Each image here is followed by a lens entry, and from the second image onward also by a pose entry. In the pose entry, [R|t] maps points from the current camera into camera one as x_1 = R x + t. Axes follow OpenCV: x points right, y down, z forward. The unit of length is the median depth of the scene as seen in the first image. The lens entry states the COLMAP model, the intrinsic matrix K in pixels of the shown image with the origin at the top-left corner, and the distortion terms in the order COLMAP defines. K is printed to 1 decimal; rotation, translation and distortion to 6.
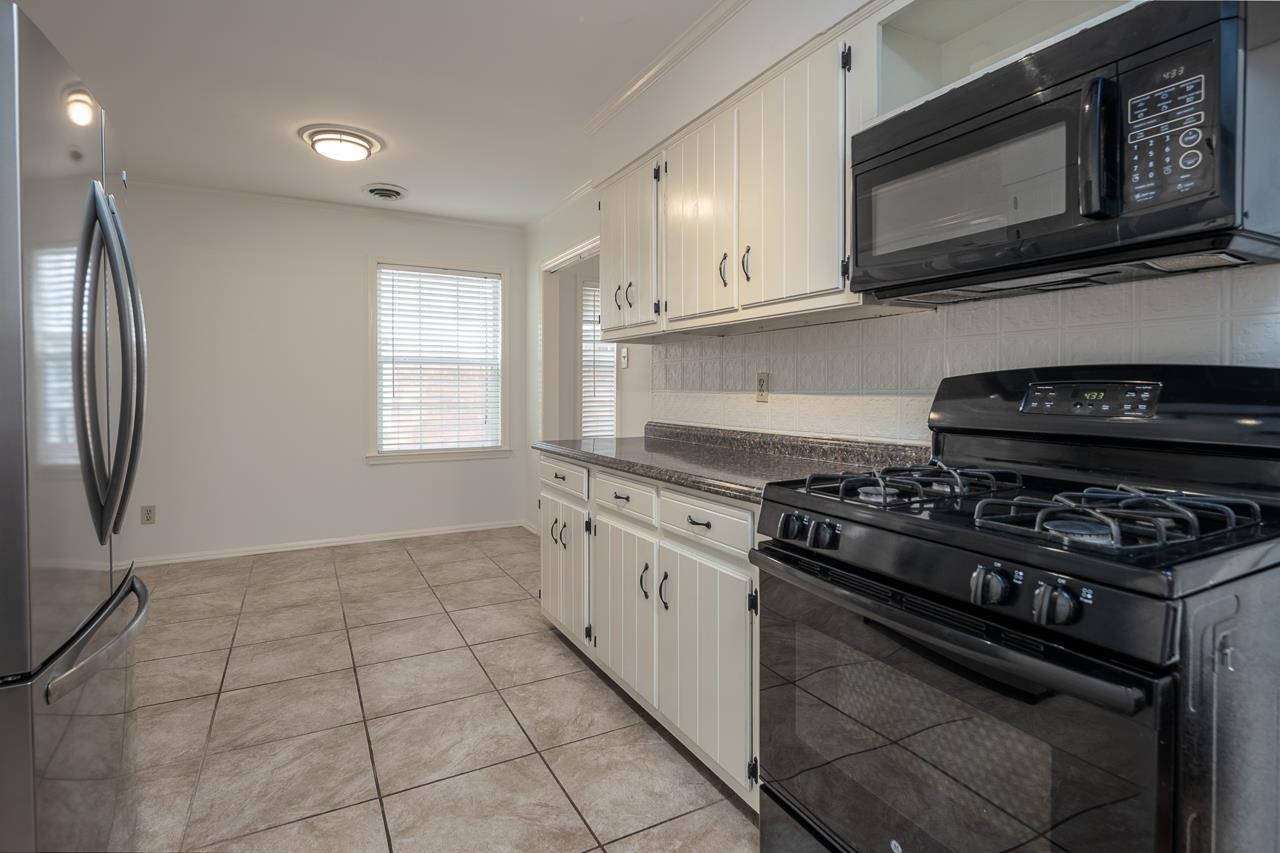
lens RADIAL K [[630.8, 0, 637.4], [0, 630.8, 396.5], [0, 0, 1]] dist [0.003564, 0.000325]
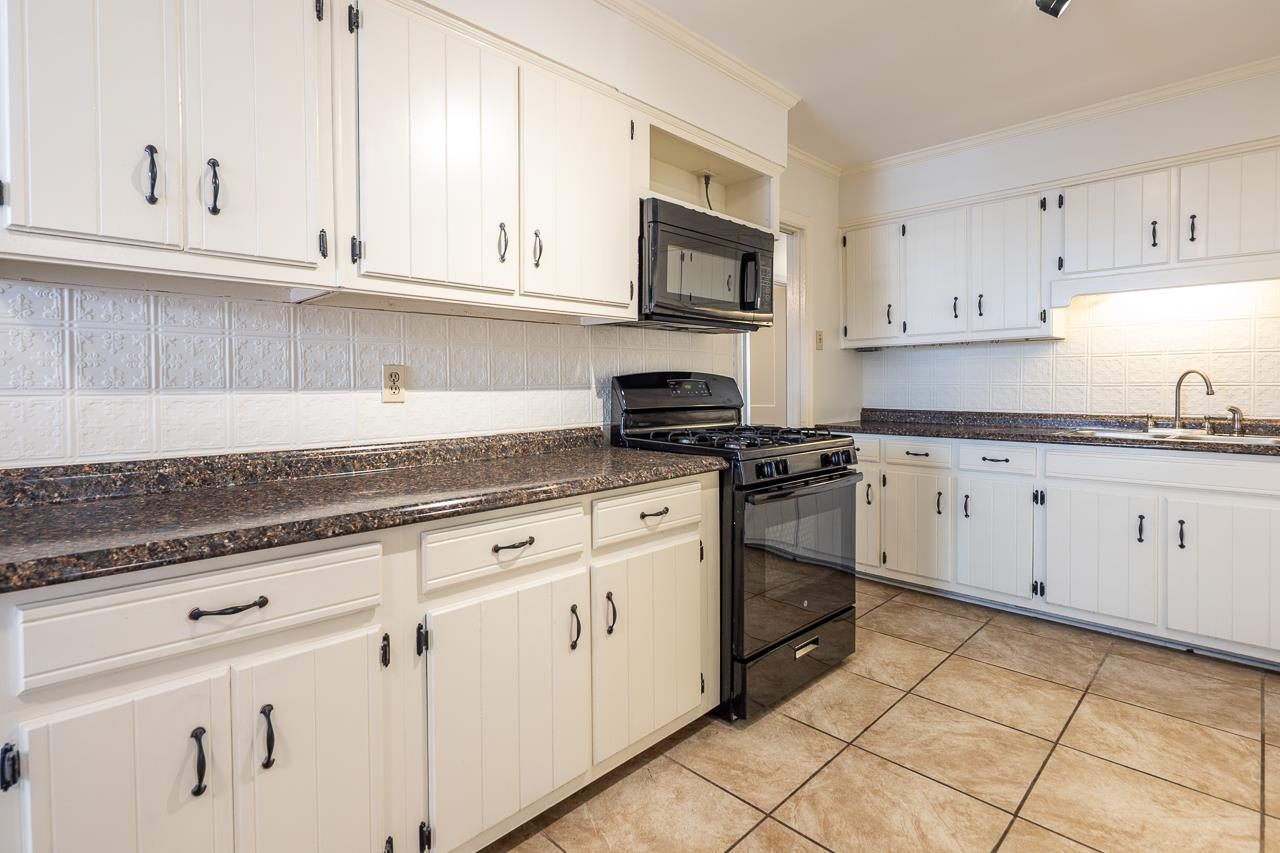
lens RADIAL K [[630.8, 0, 642.8], [0, 630.8, 392.9], [0, 0, 1]] dist [0.003564, 0.000325]
pose [[-0.293536, -0.011067, 0.955884, -0.733004], [0.019867, 0.999646, 0.017675, -0.012720], [-0.955742, 0.024179, -0.293212, 1.096832]]
